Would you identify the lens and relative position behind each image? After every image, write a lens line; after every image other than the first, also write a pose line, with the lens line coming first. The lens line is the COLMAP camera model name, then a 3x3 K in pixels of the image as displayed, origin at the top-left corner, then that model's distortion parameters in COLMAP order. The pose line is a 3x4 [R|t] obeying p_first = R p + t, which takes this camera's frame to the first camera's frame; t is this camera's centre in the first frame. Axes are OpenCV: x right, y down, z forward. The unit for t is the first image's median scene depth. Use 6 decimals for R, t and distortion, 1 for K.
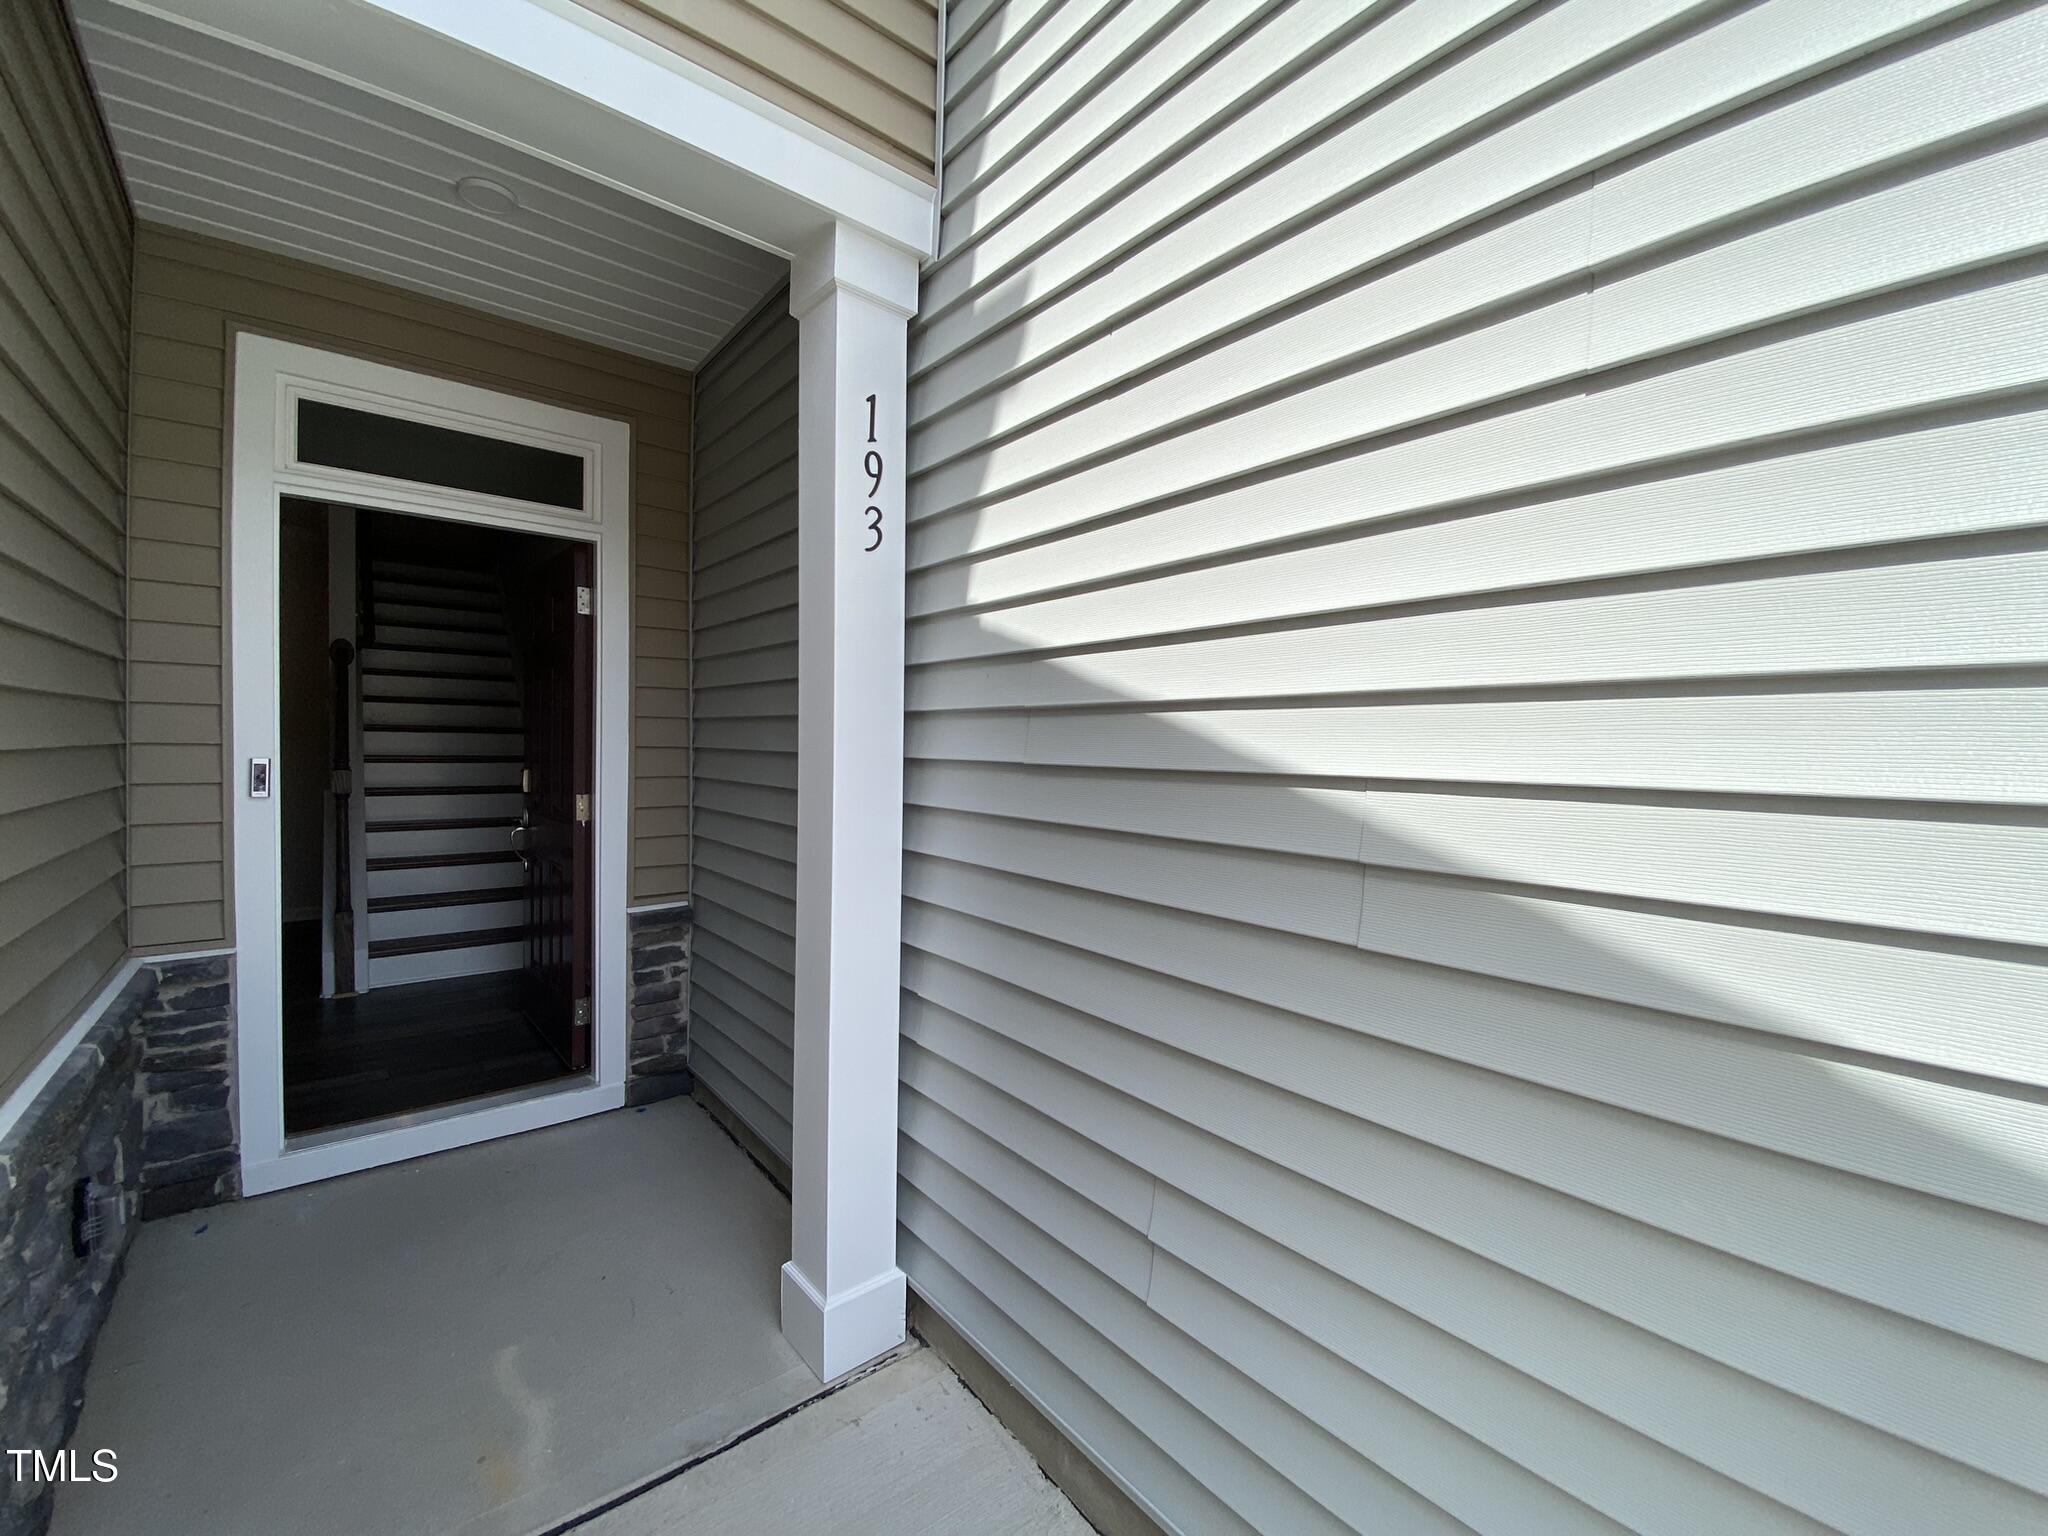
lens RADIAL K [[829.2, 0, 1024.0], [0, 829.2, 768.0], [0, 0, 1]] dist [-0.000146, -0.000013]
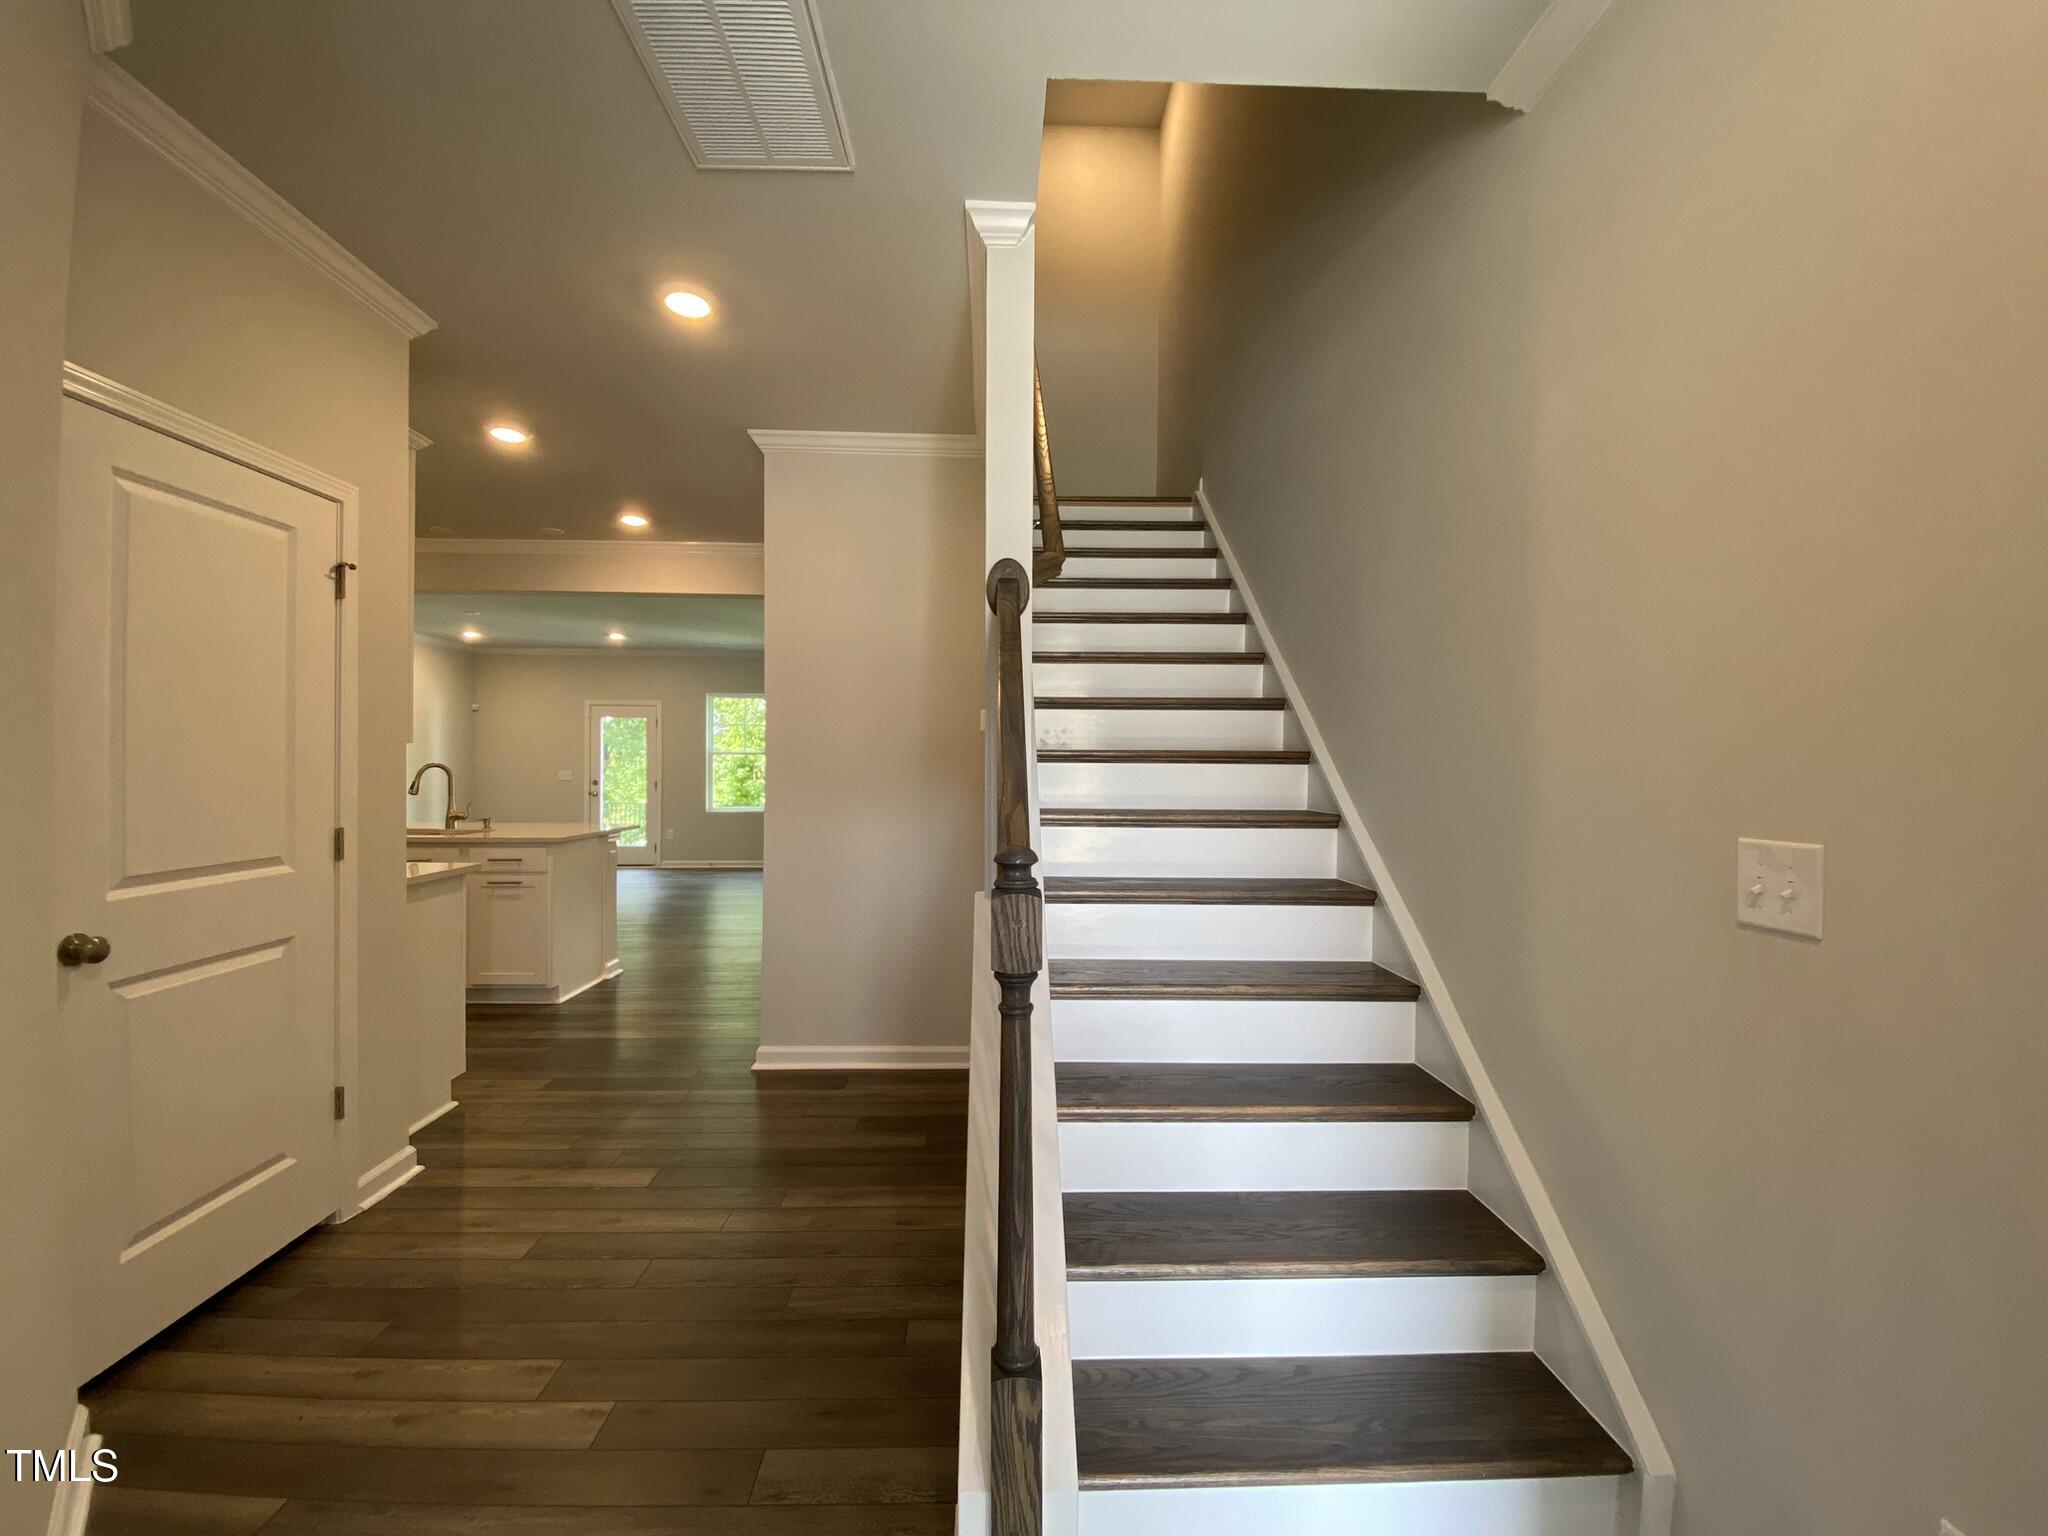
lens RADIAL K [[824.3, 0, 995.5], [0, 824.3, 769.8], [0, 0, 1]] dist [-0.027917, -0.000051]
pose [[0.774361, -0.011200, -0.632645, -0.526393], [-0.010356, 0.999485, -0.030370, -0.025692], [0.632659, 0.030069, 0.773846, 0.628100]]
